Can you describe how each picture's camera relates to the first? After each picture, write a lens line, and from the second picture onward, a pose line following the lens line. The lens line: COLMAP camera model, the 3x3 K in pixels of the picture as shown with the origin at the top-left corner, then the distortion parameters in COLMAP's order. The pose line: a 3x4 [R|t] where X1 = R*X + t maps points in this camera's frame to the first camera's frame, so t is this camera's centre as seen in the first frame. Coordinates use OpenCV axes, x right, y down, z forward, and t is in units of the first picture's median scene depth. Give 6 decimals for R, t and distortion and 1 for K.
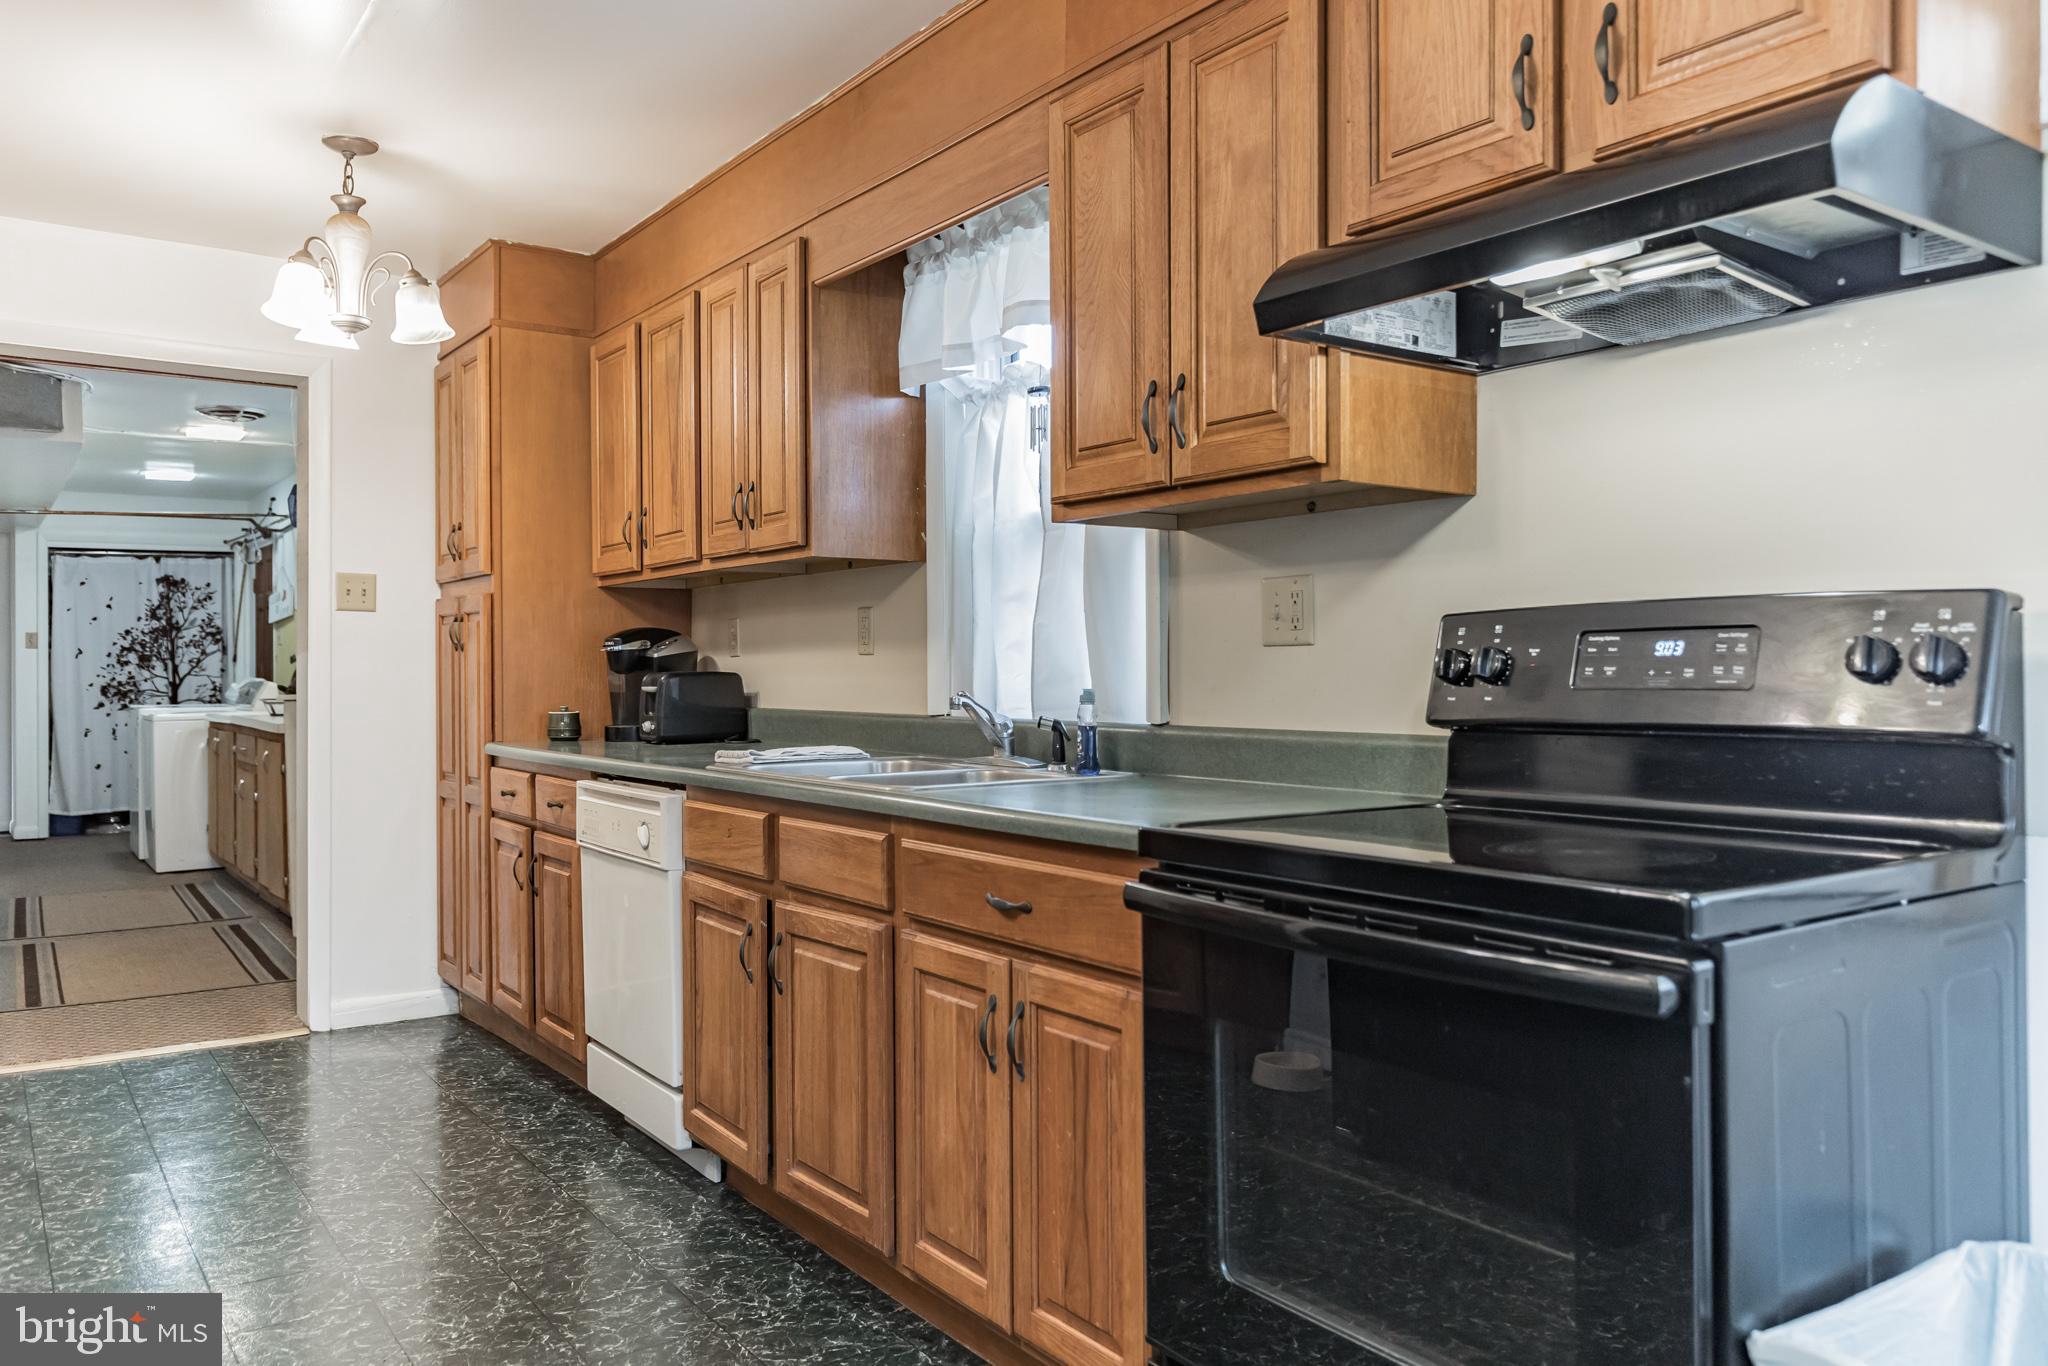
lens RADIAL K [[1480.7, 0, 1024.0], [0, 1480.7, 683.0], [0, 0, 1]] dist [0.000940, -0.003657]
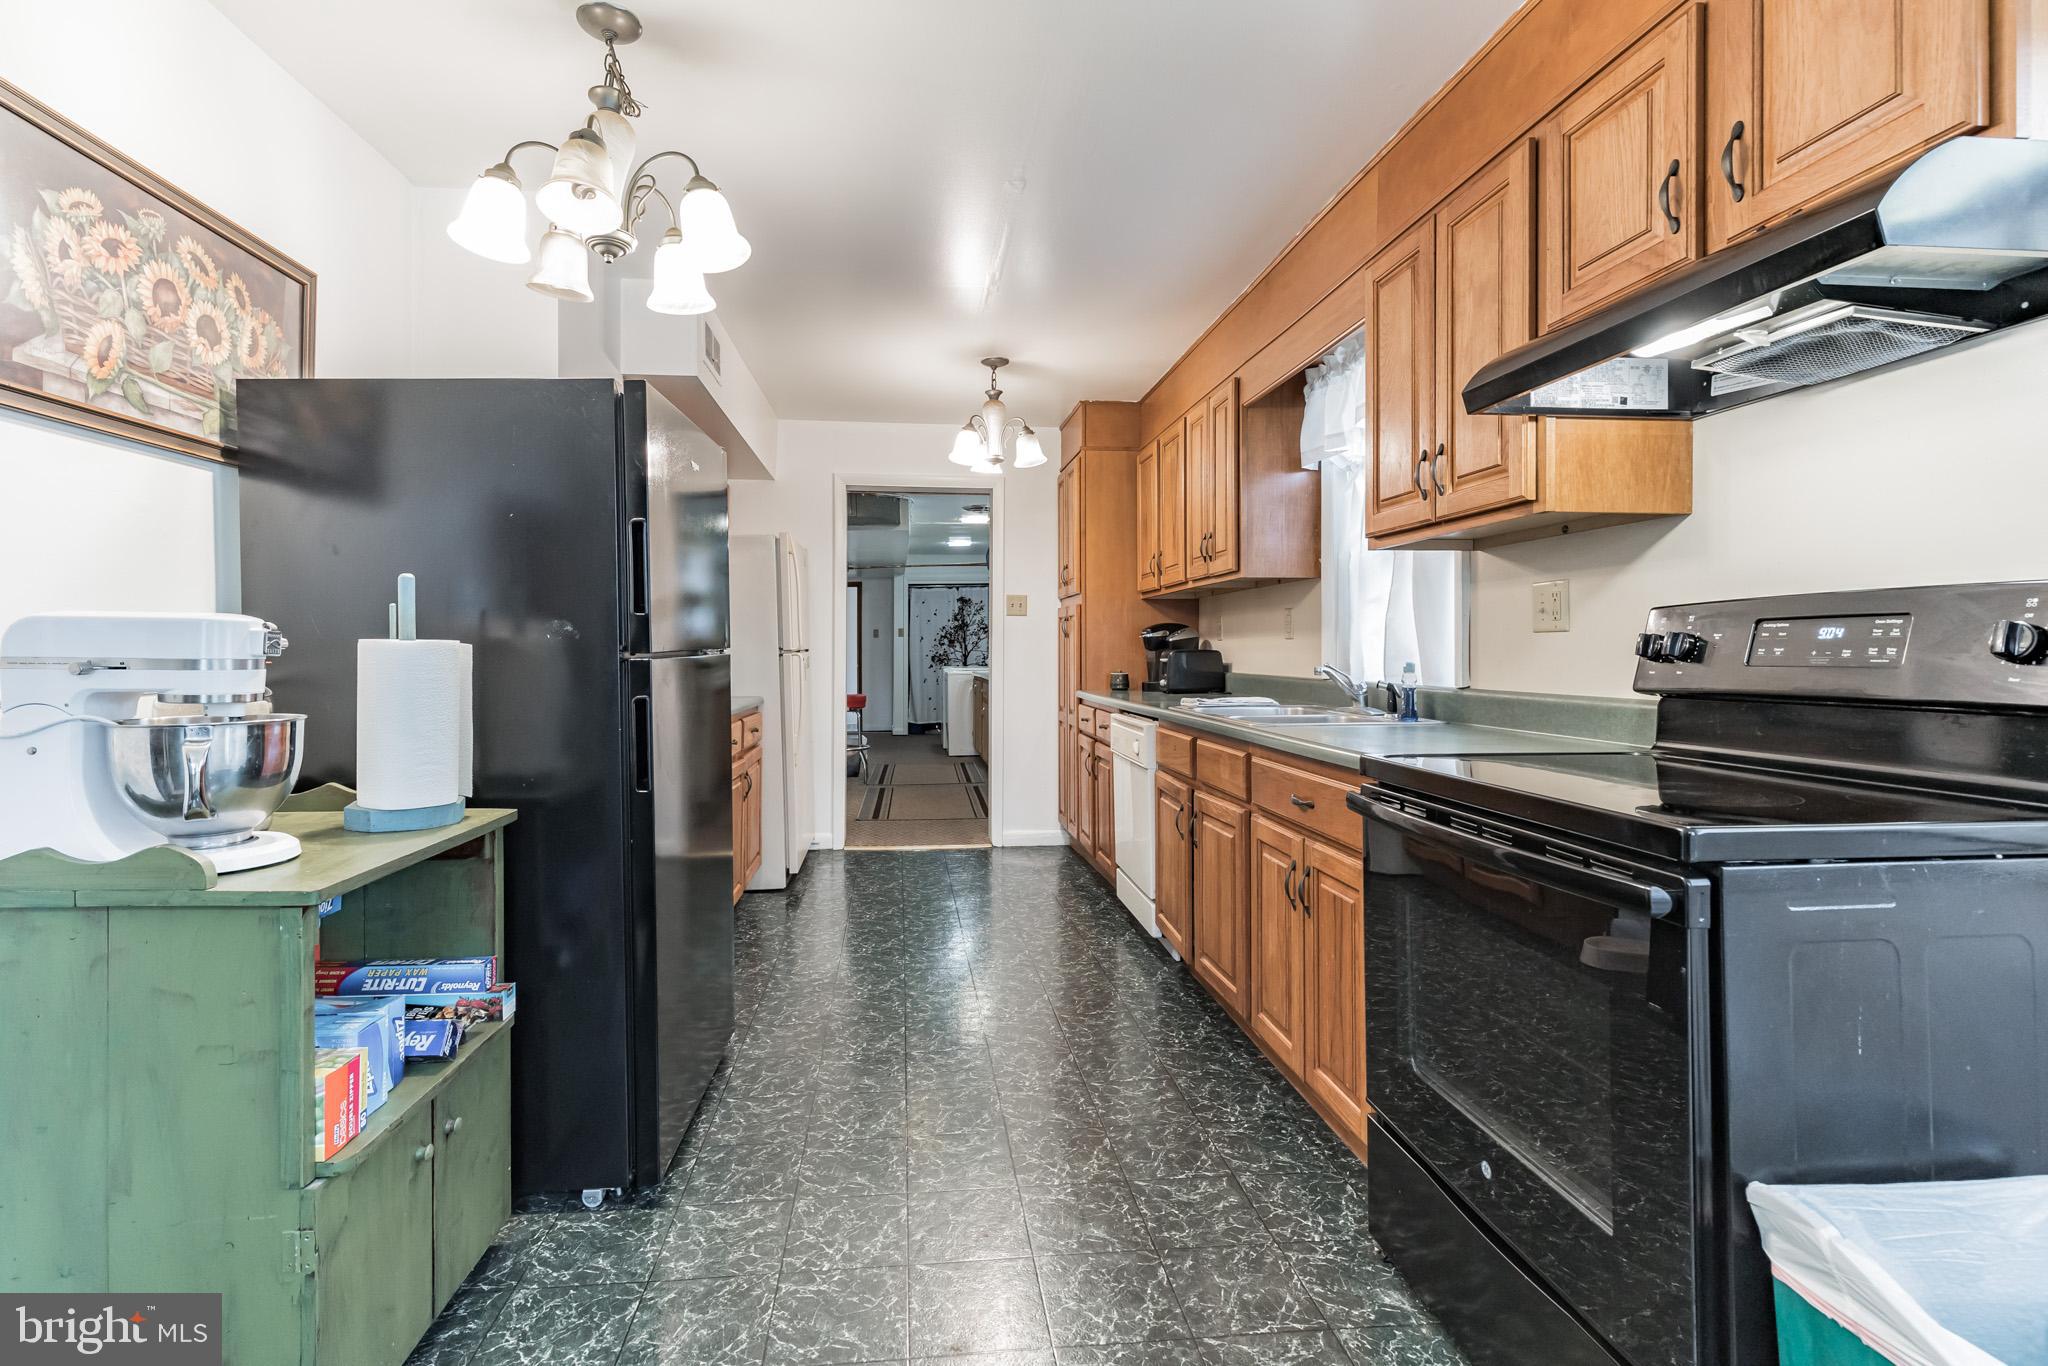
lens RADIAL K [[962.1, 0, 1020.2], [0, 962.1, 652.4], [0, 0, 1]] dist [0.001080, 0.000207]
pose [[0.861941, 0.003357, -0.506997, 0.207111], [-0.005264, 0.999983, -0.002328, -0.001789], [0.506980, 0.004676, 0.861945, -0.010568]]
